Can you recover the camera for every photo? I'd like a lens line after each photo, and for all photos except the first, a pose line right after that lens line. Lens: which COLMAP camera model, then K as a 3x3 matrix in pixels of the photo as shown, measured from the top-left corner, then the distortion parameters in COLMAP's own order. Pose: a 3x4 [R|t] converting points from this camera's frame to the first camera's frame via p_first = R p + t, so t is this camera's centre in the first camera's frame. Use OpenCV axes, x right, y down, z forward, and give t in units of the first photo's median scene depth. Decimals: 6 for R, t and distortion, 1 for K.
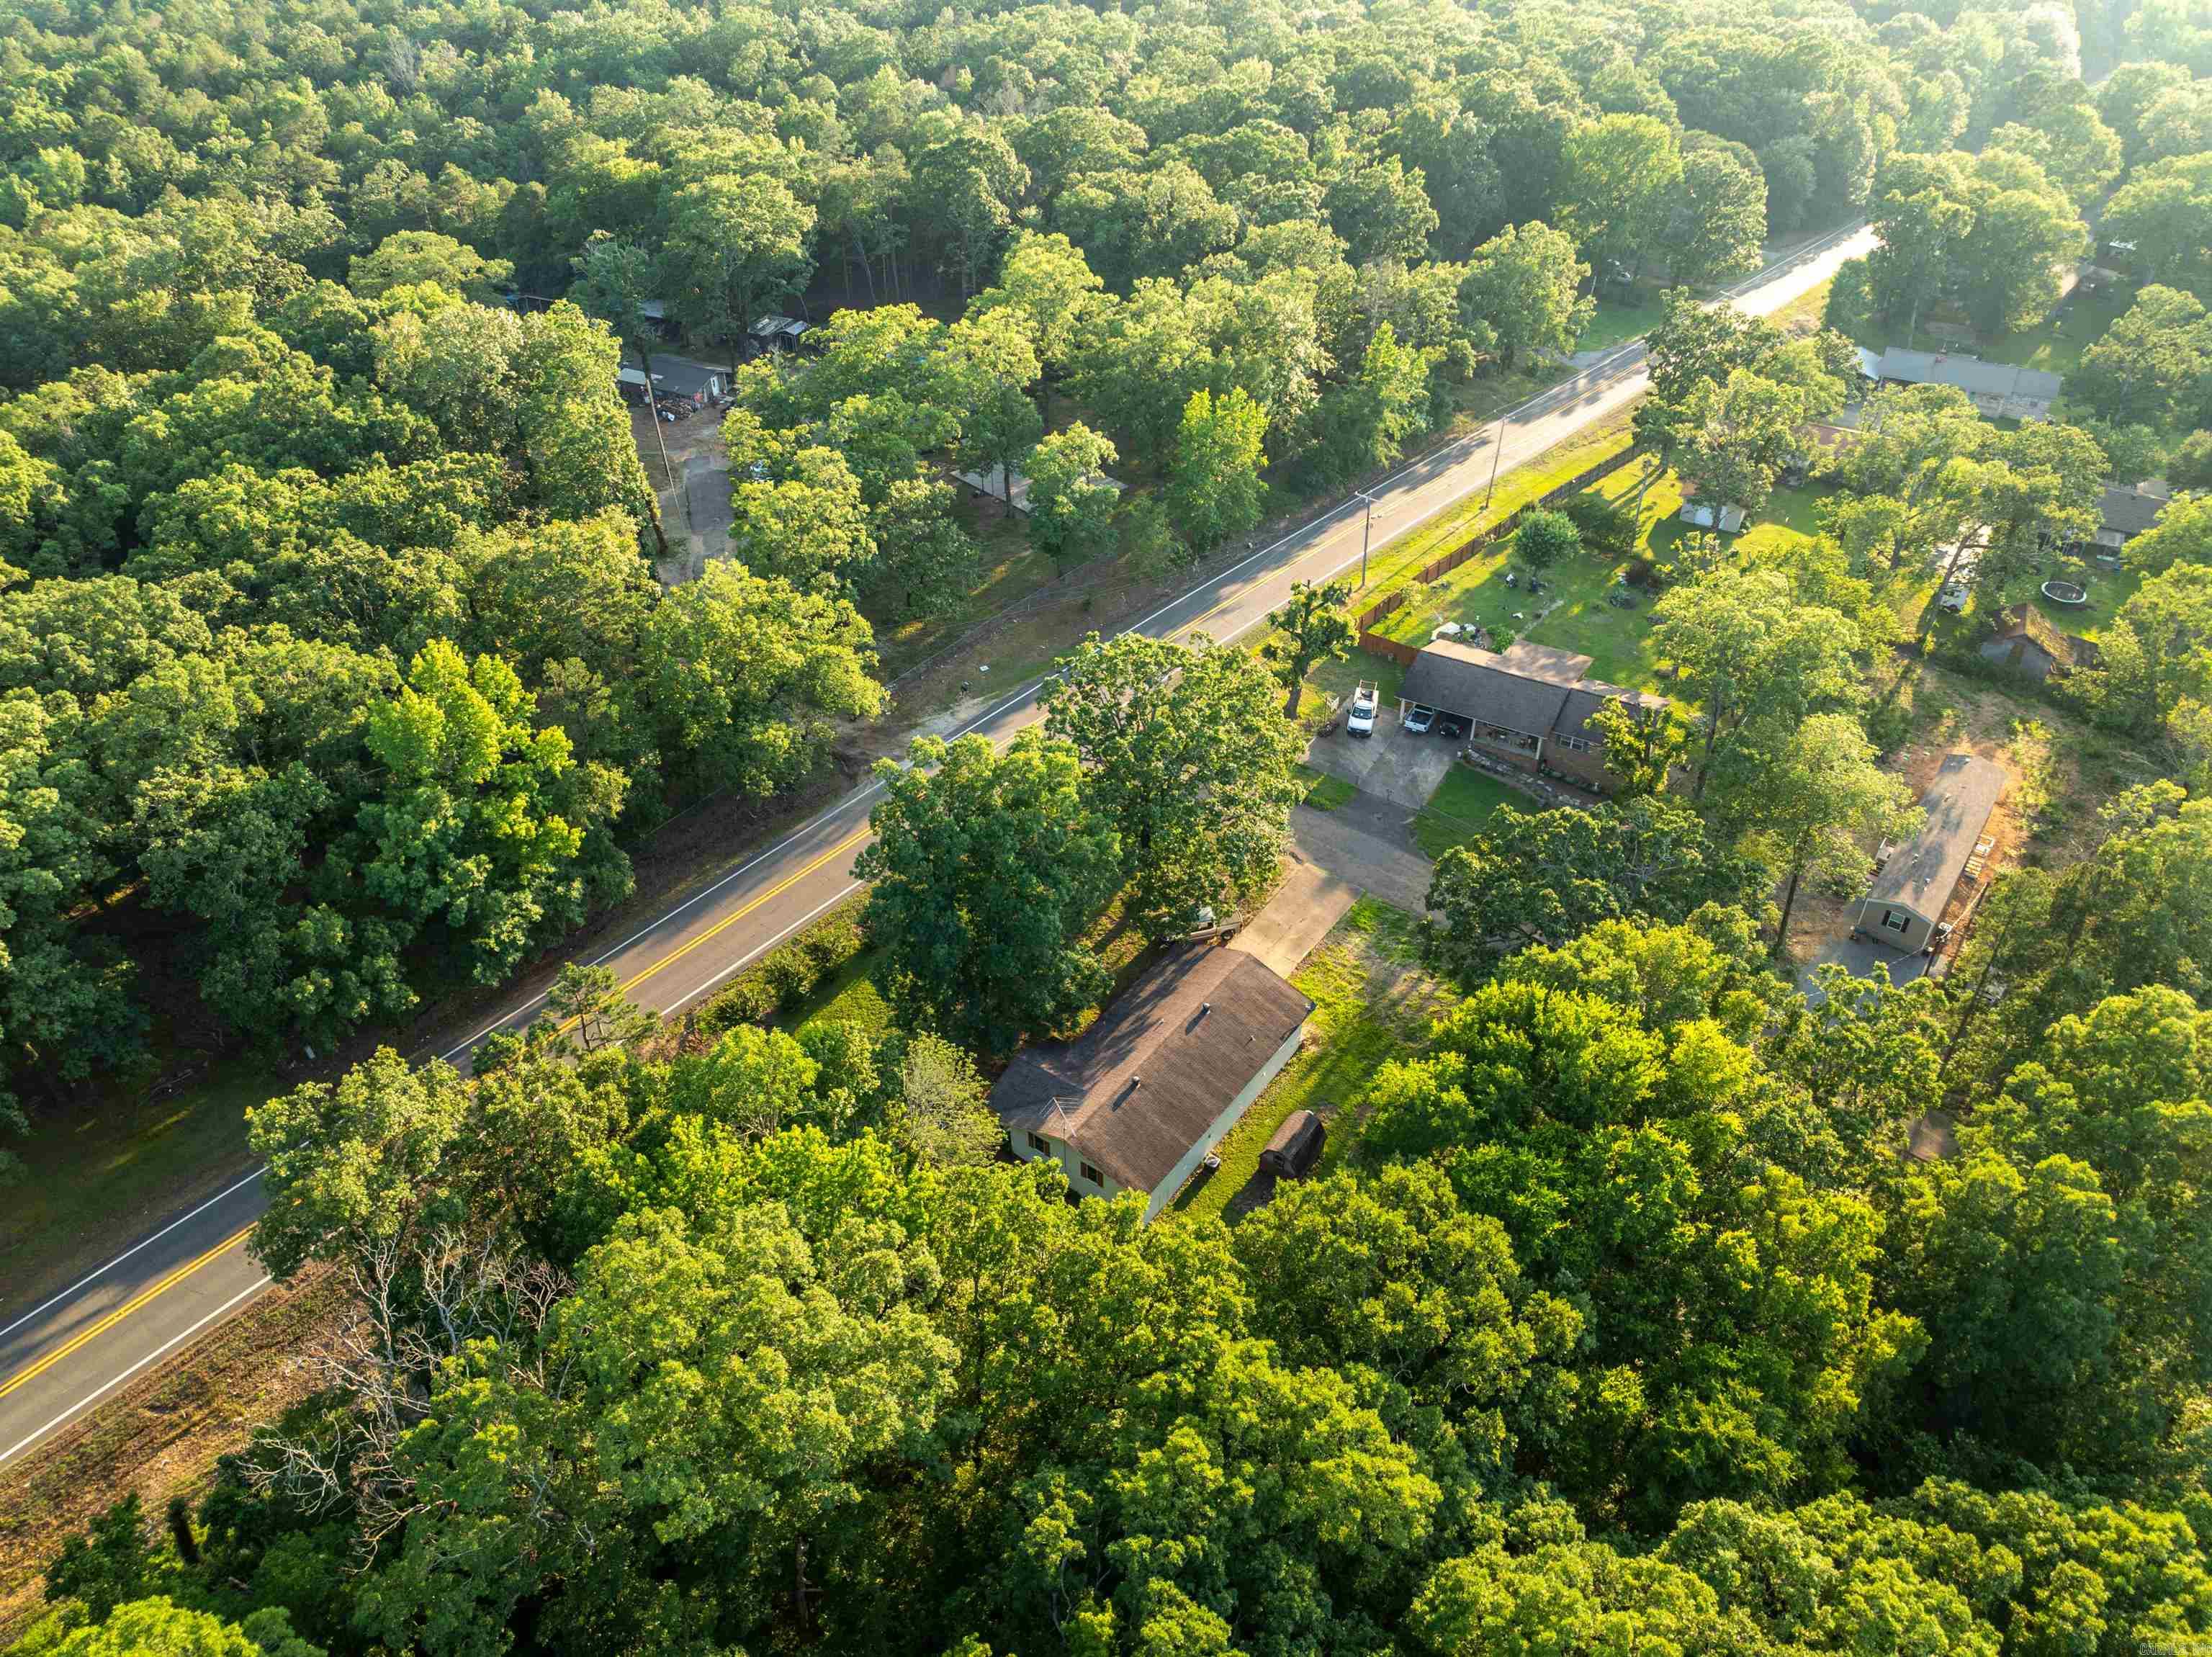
lens RADIAL K [[1529.7, 0, 1106.0], [0, 1529.7, 828.5], [0, 0, 1]] dist [-0.025541, 0.018275]
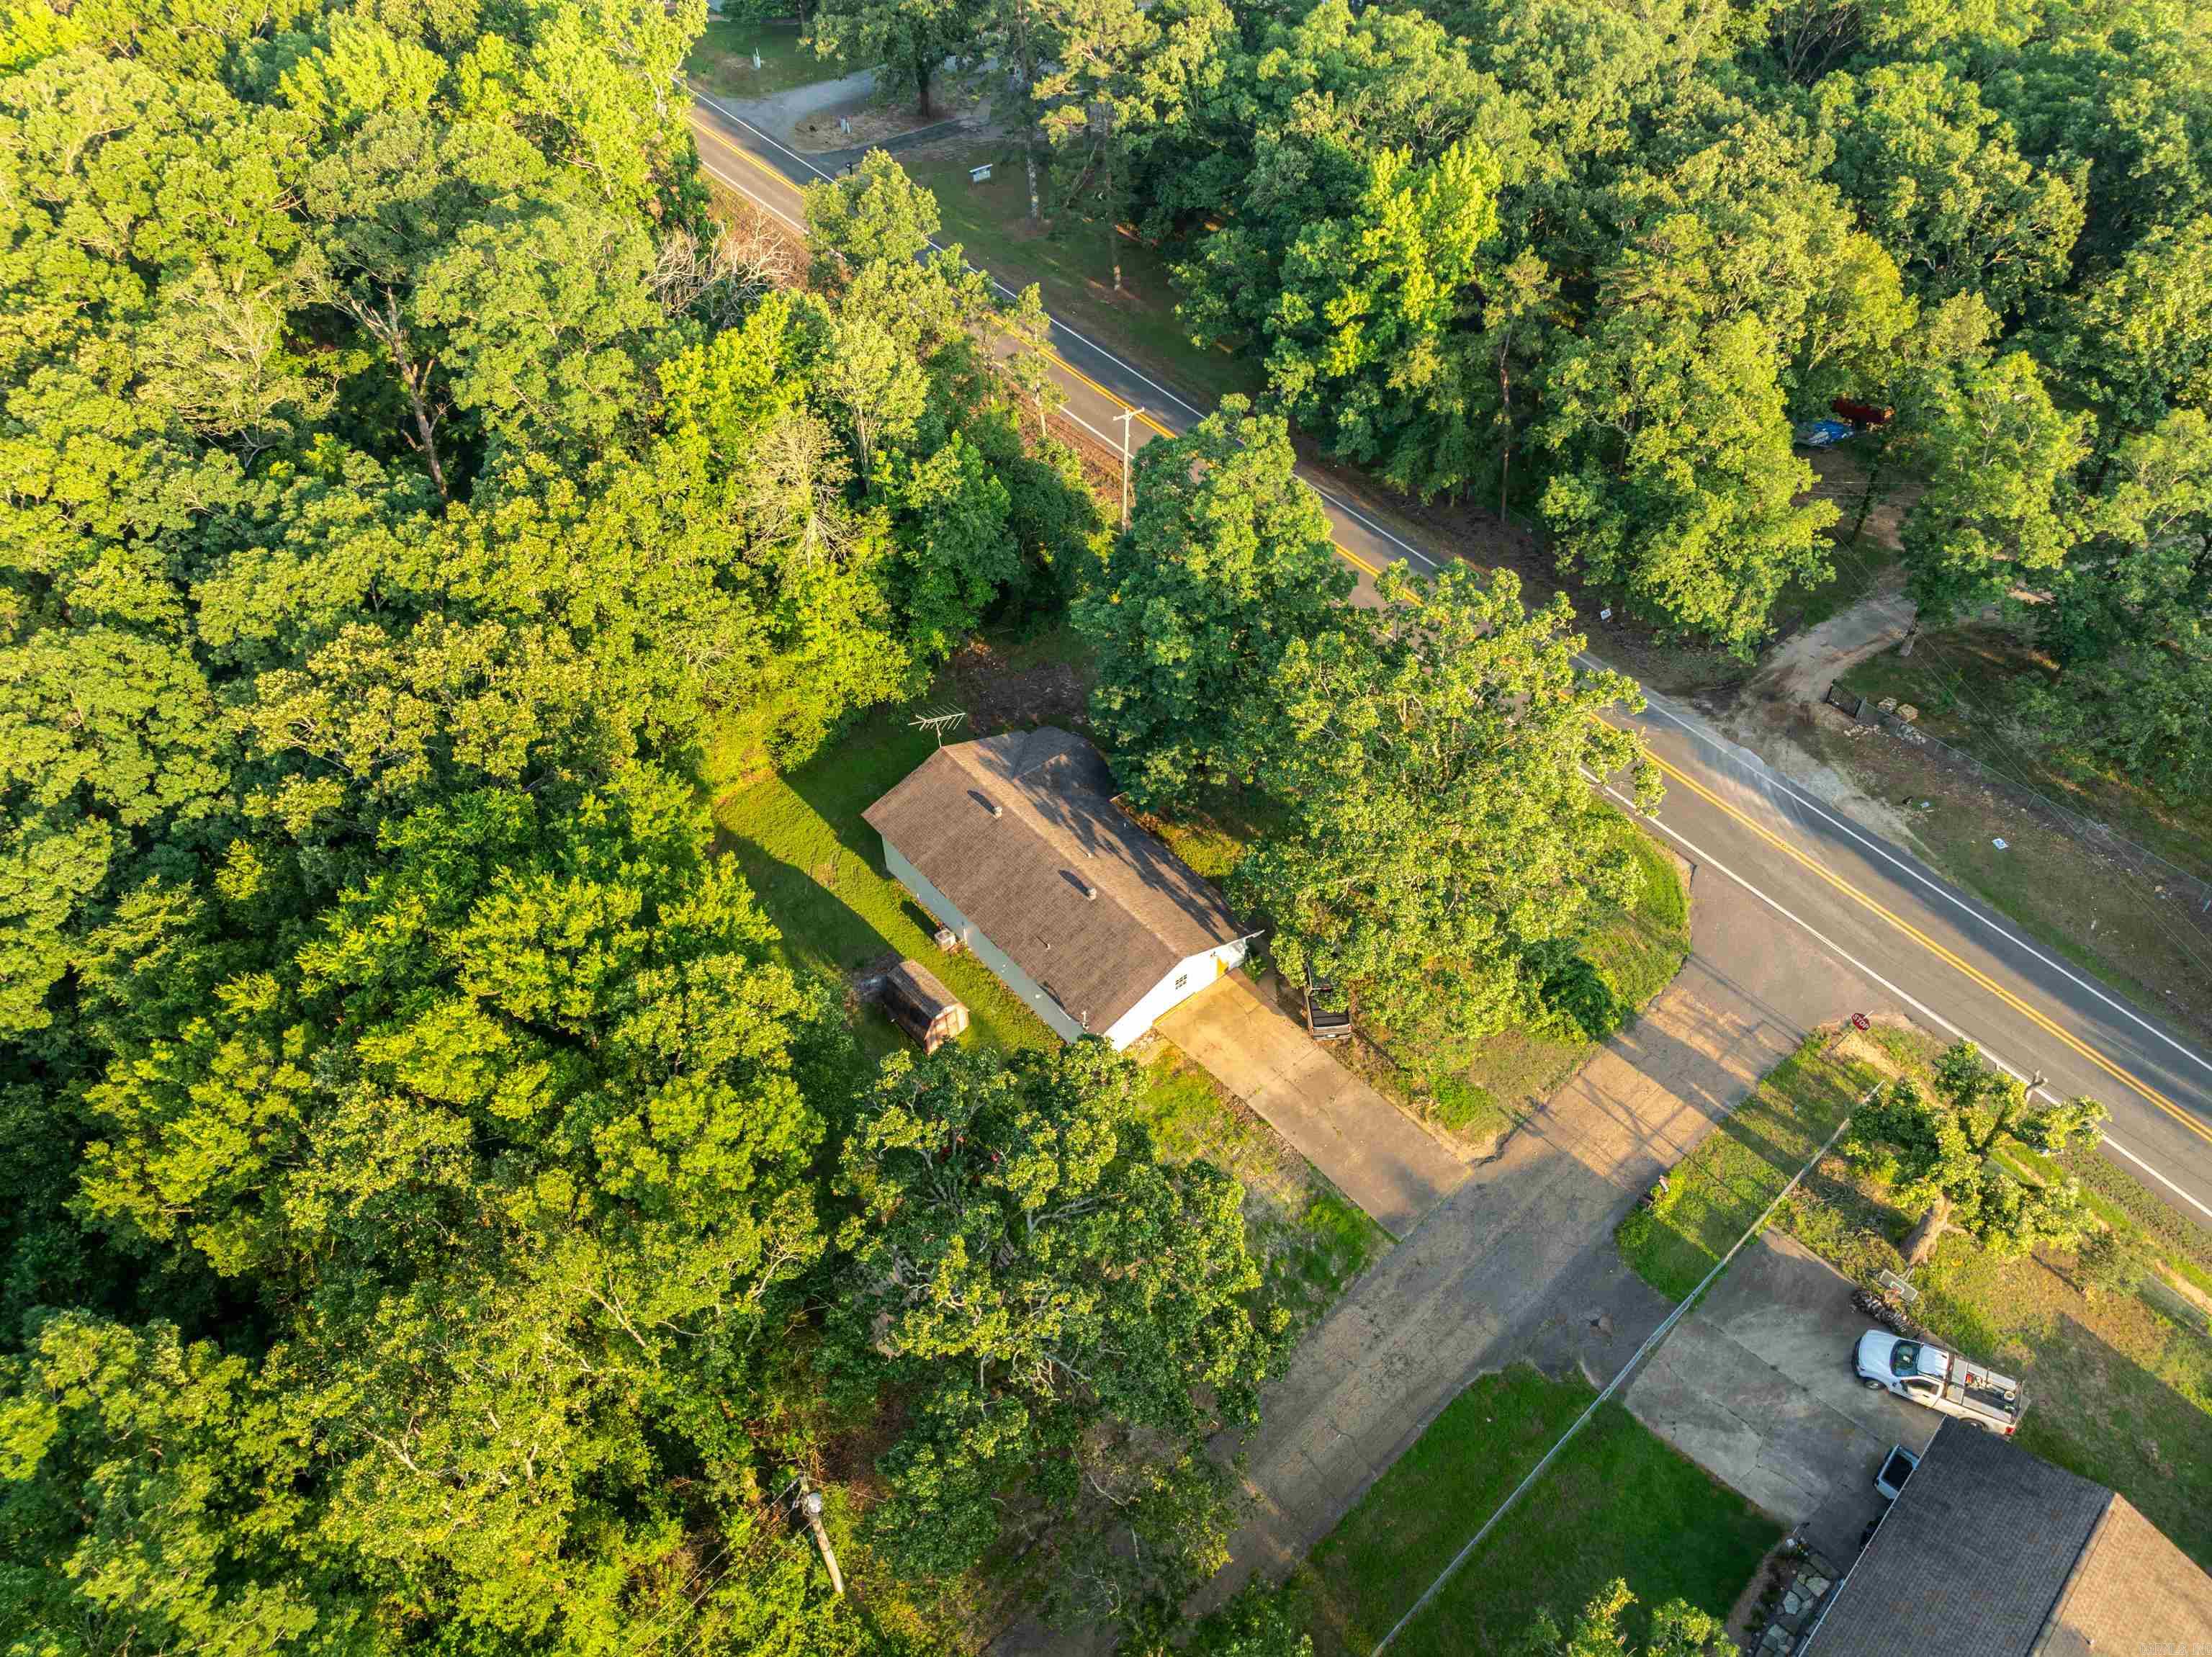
lens RADIAL K [[1529.7, 0, 1106.0], [0, 1529.7, 828.5], [0, 0, 1]] dist [-0.025541, 0.018275]
pose [[-0.249090, 0.681892, -0.687733, 0.480793], [-0.575773, 0.466729, 0.671304, -0.354344], [0.778742, 0.563194, 0.276358, 0.640627]]
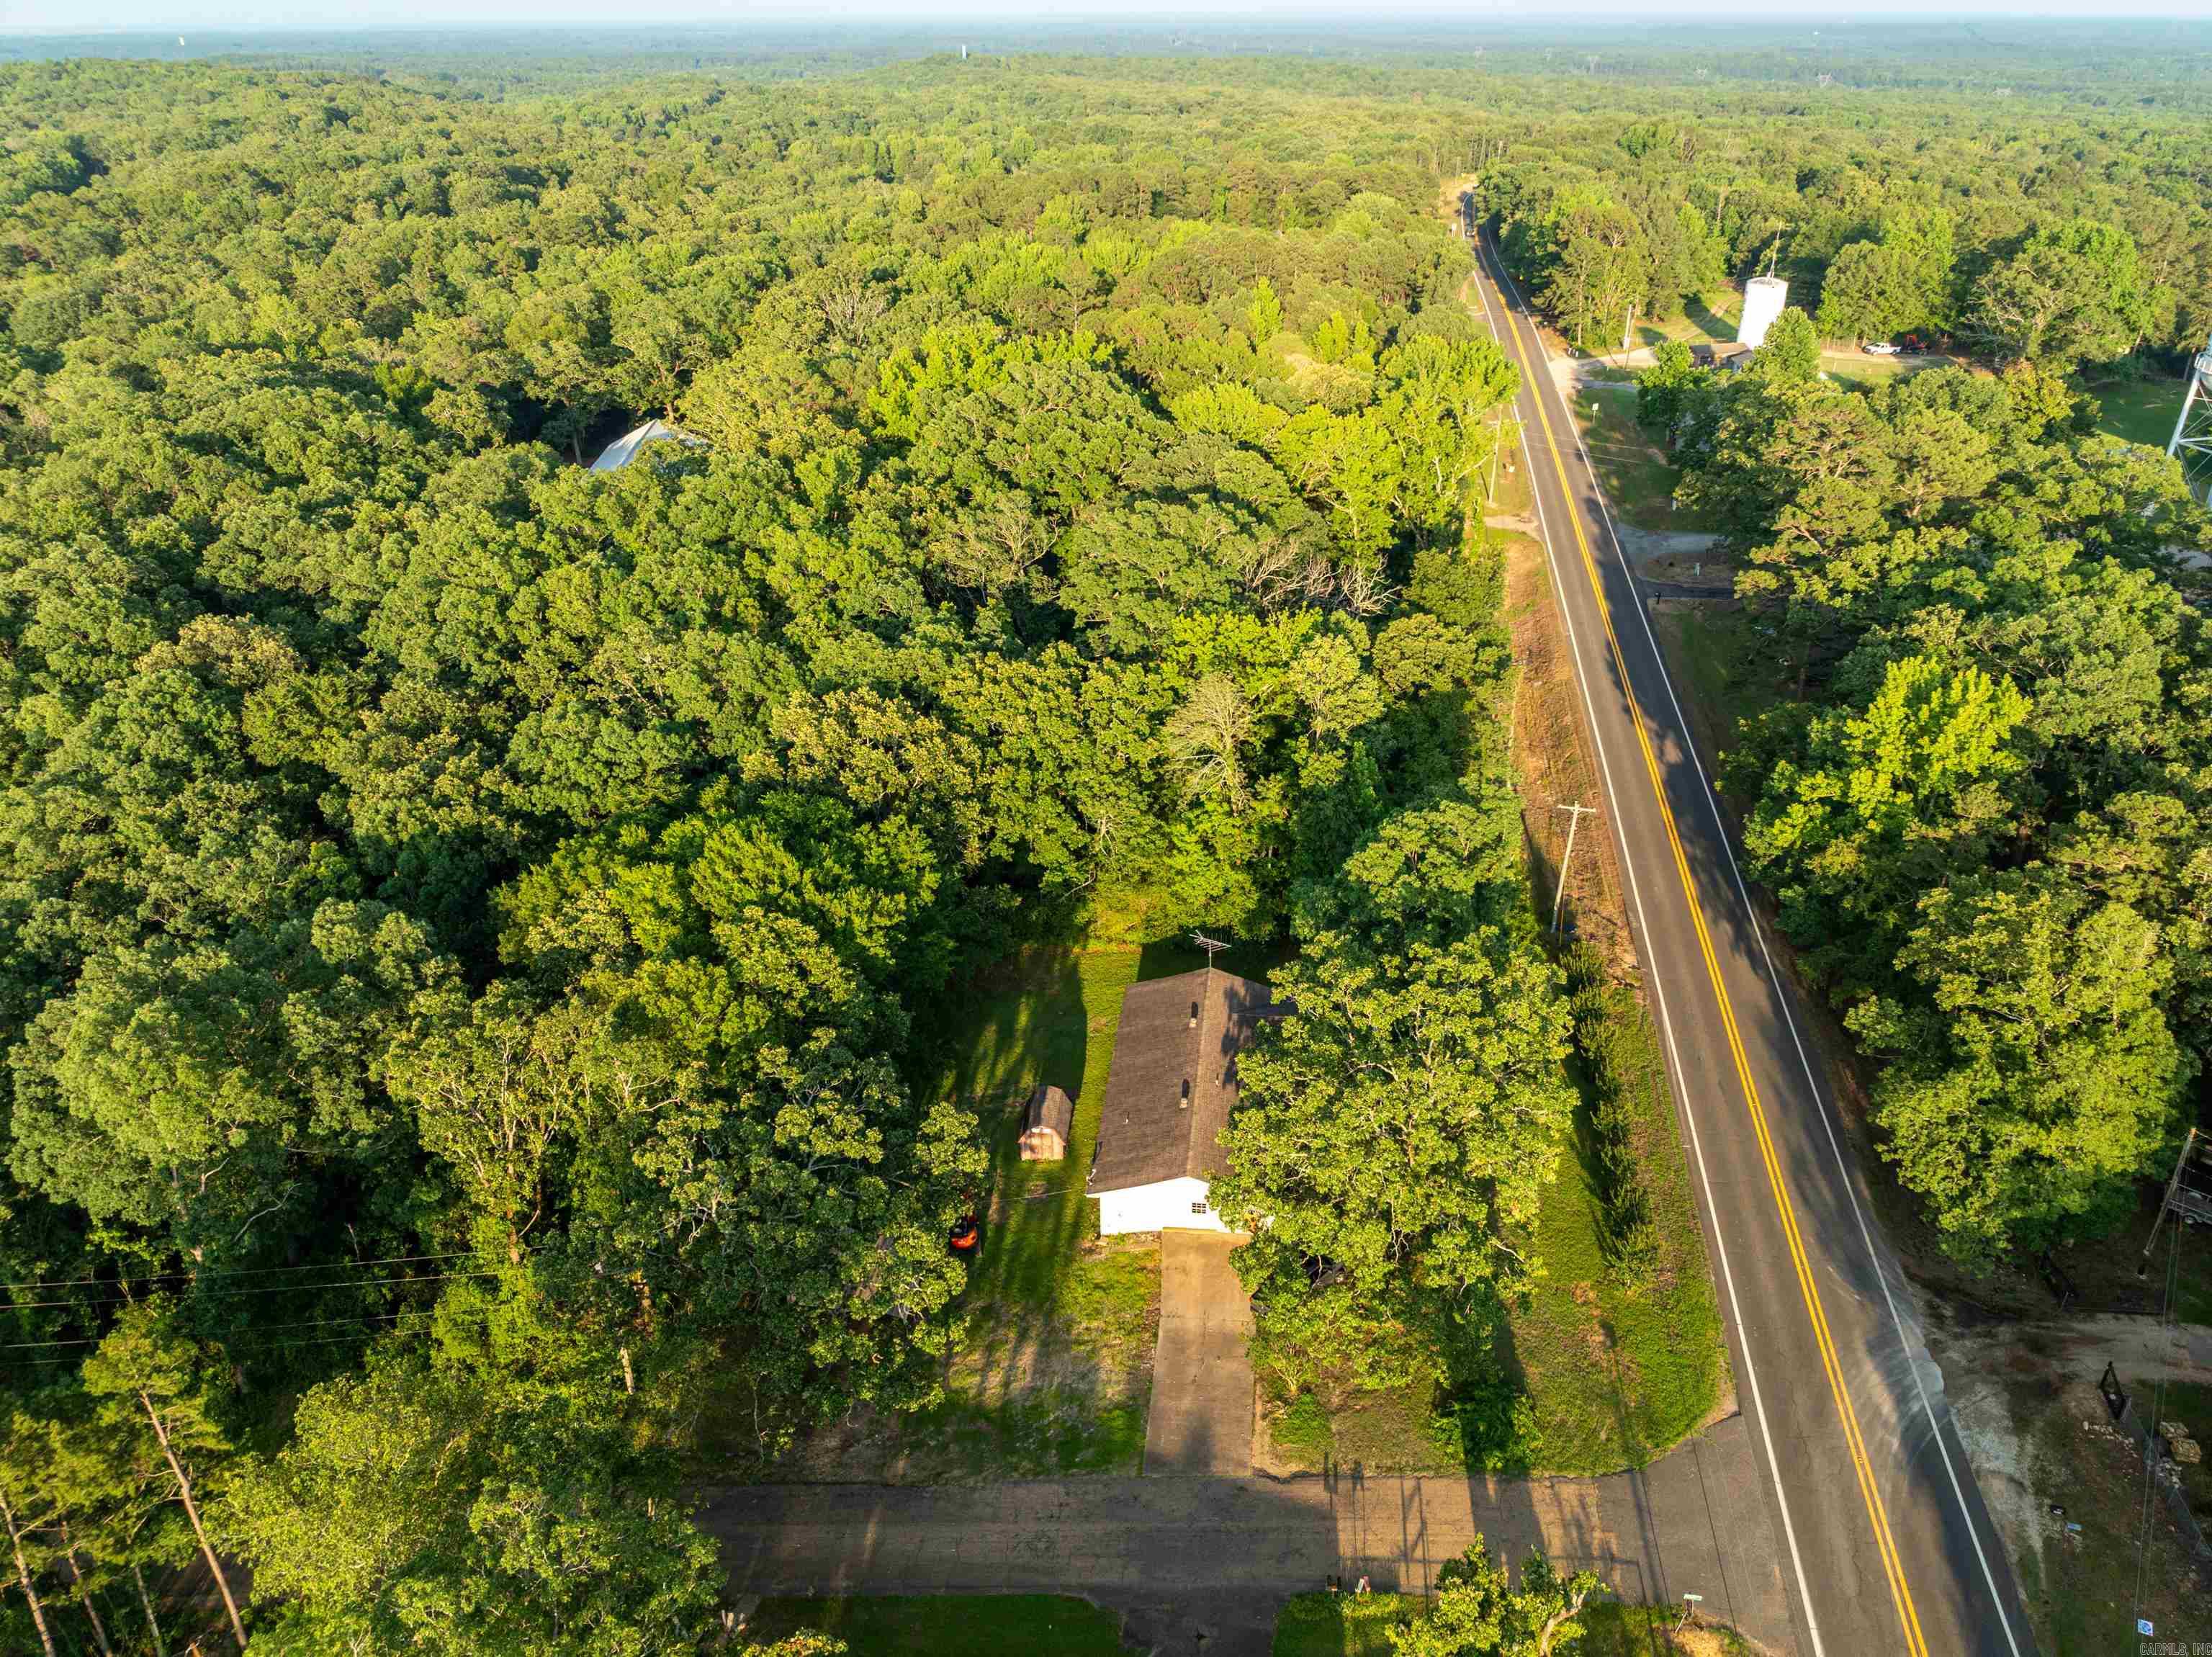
lens RADIAL K [[1529.7, 0, 1106.0], [0, 1529.7, 828.5], [0, 0, 1]] dist [-0.025541, 0.018275]
pose [[-0.864232, 0.253046, -0.434823, 0.374010], [-0.296590, 0.441869, 0.846633, -0.577342], [0.406372, 0.860651, -0.306826, 0.931020]]
